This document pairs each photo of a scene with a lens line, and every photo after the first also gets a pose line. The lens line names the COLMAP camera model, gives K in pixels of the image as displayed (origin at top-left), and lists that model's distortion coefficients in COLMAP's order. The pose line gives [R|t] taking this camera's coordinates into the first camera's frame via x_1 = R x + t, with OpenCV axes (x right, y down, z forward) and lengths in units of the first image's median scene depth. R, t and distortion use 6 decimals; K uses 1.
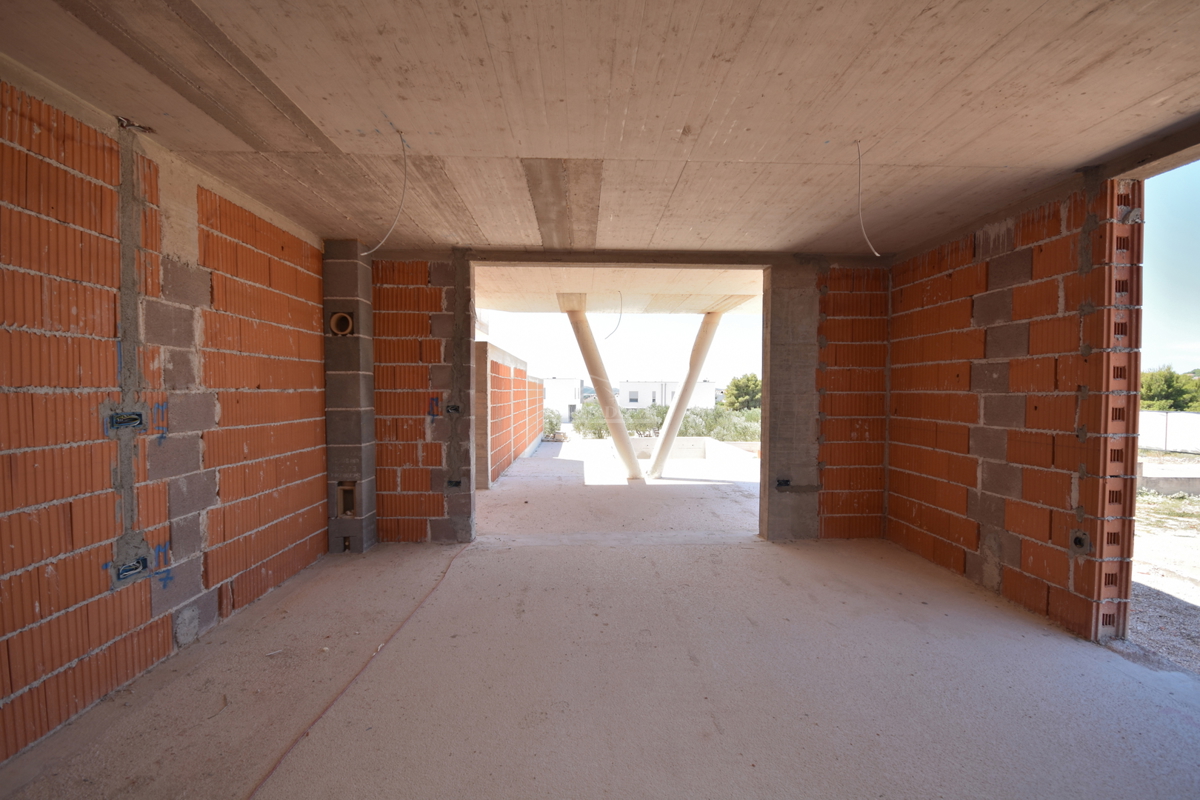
lens RADIAL K [[521.3, 0, 600.0], [0, 521.3, 400.0], [0, 0, 1]] dist [-0.000053, -0.000061]
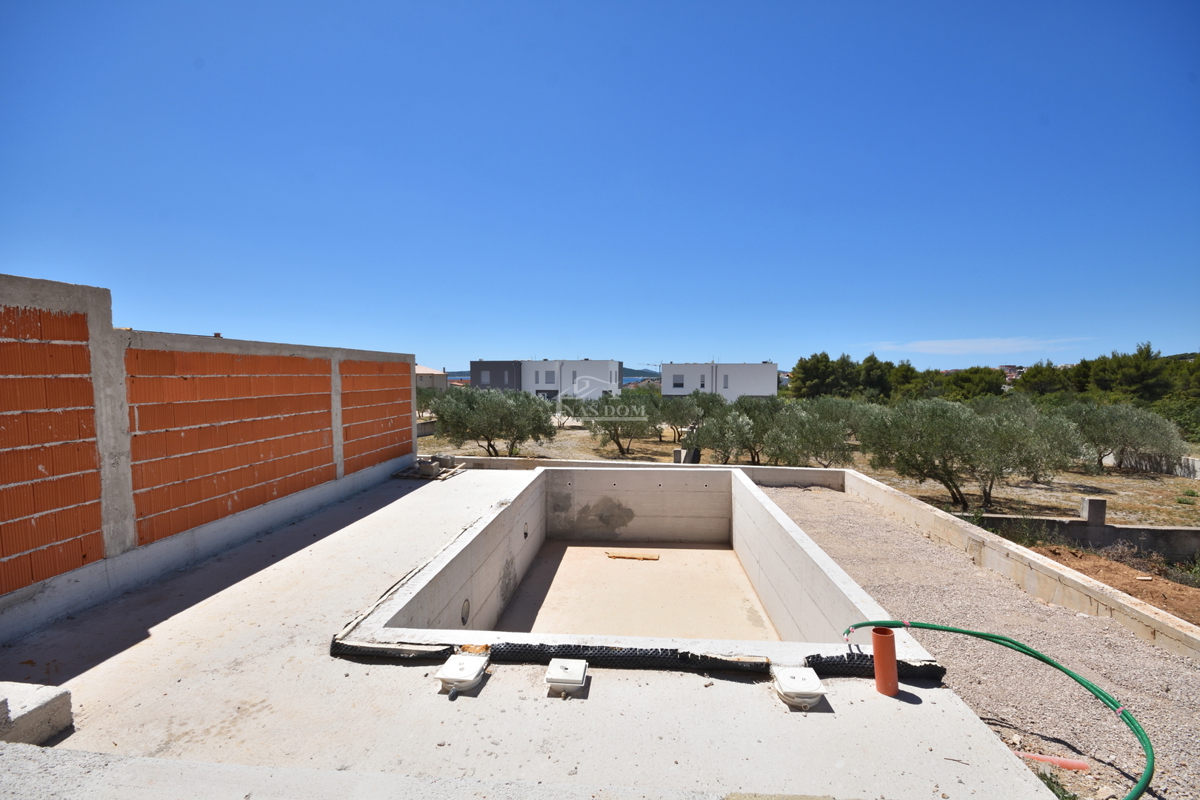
lens RADIAL K [[528.5, 0, 600.0], [0, 528.5, 400.0], [0, 0, 1]] dist [-0.012934, -0.000339]
pose [[0.993102, 0.002027, -0.117238, 0.195912], [0.001633, 0.999515, 0.031112, -0.012431], [0.117244, -0.031089, 0.992616, 0.636422]]
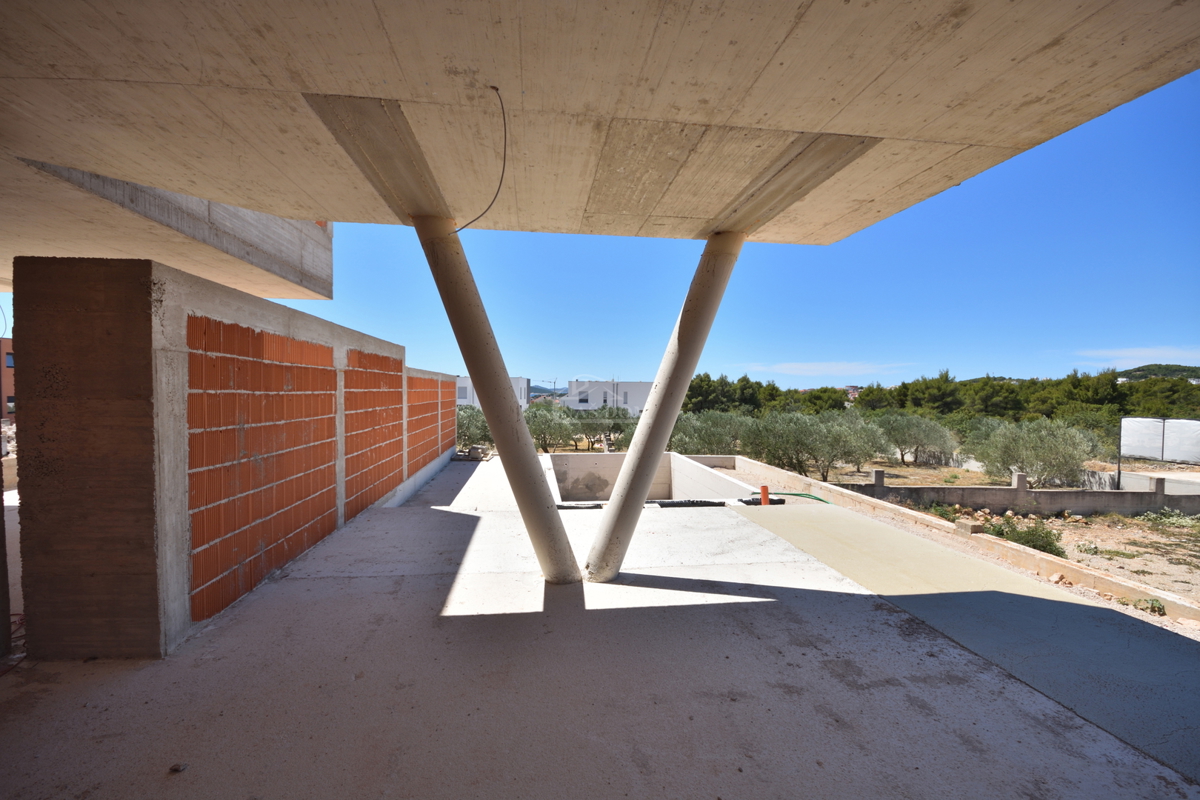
lens RADIAL K [[528.5, 0, 600.0], [0, 528.5, 400.0], [0, 0, 1]] dist [-0.012934, -0.000339]
pose [[0.995623, 0.004618, 0.093350, 0.025205], [-0.004638, 0.999989, -0.000004, -0.005883], [-0.093349, -0.000429, 0.995633, 0.236787]]
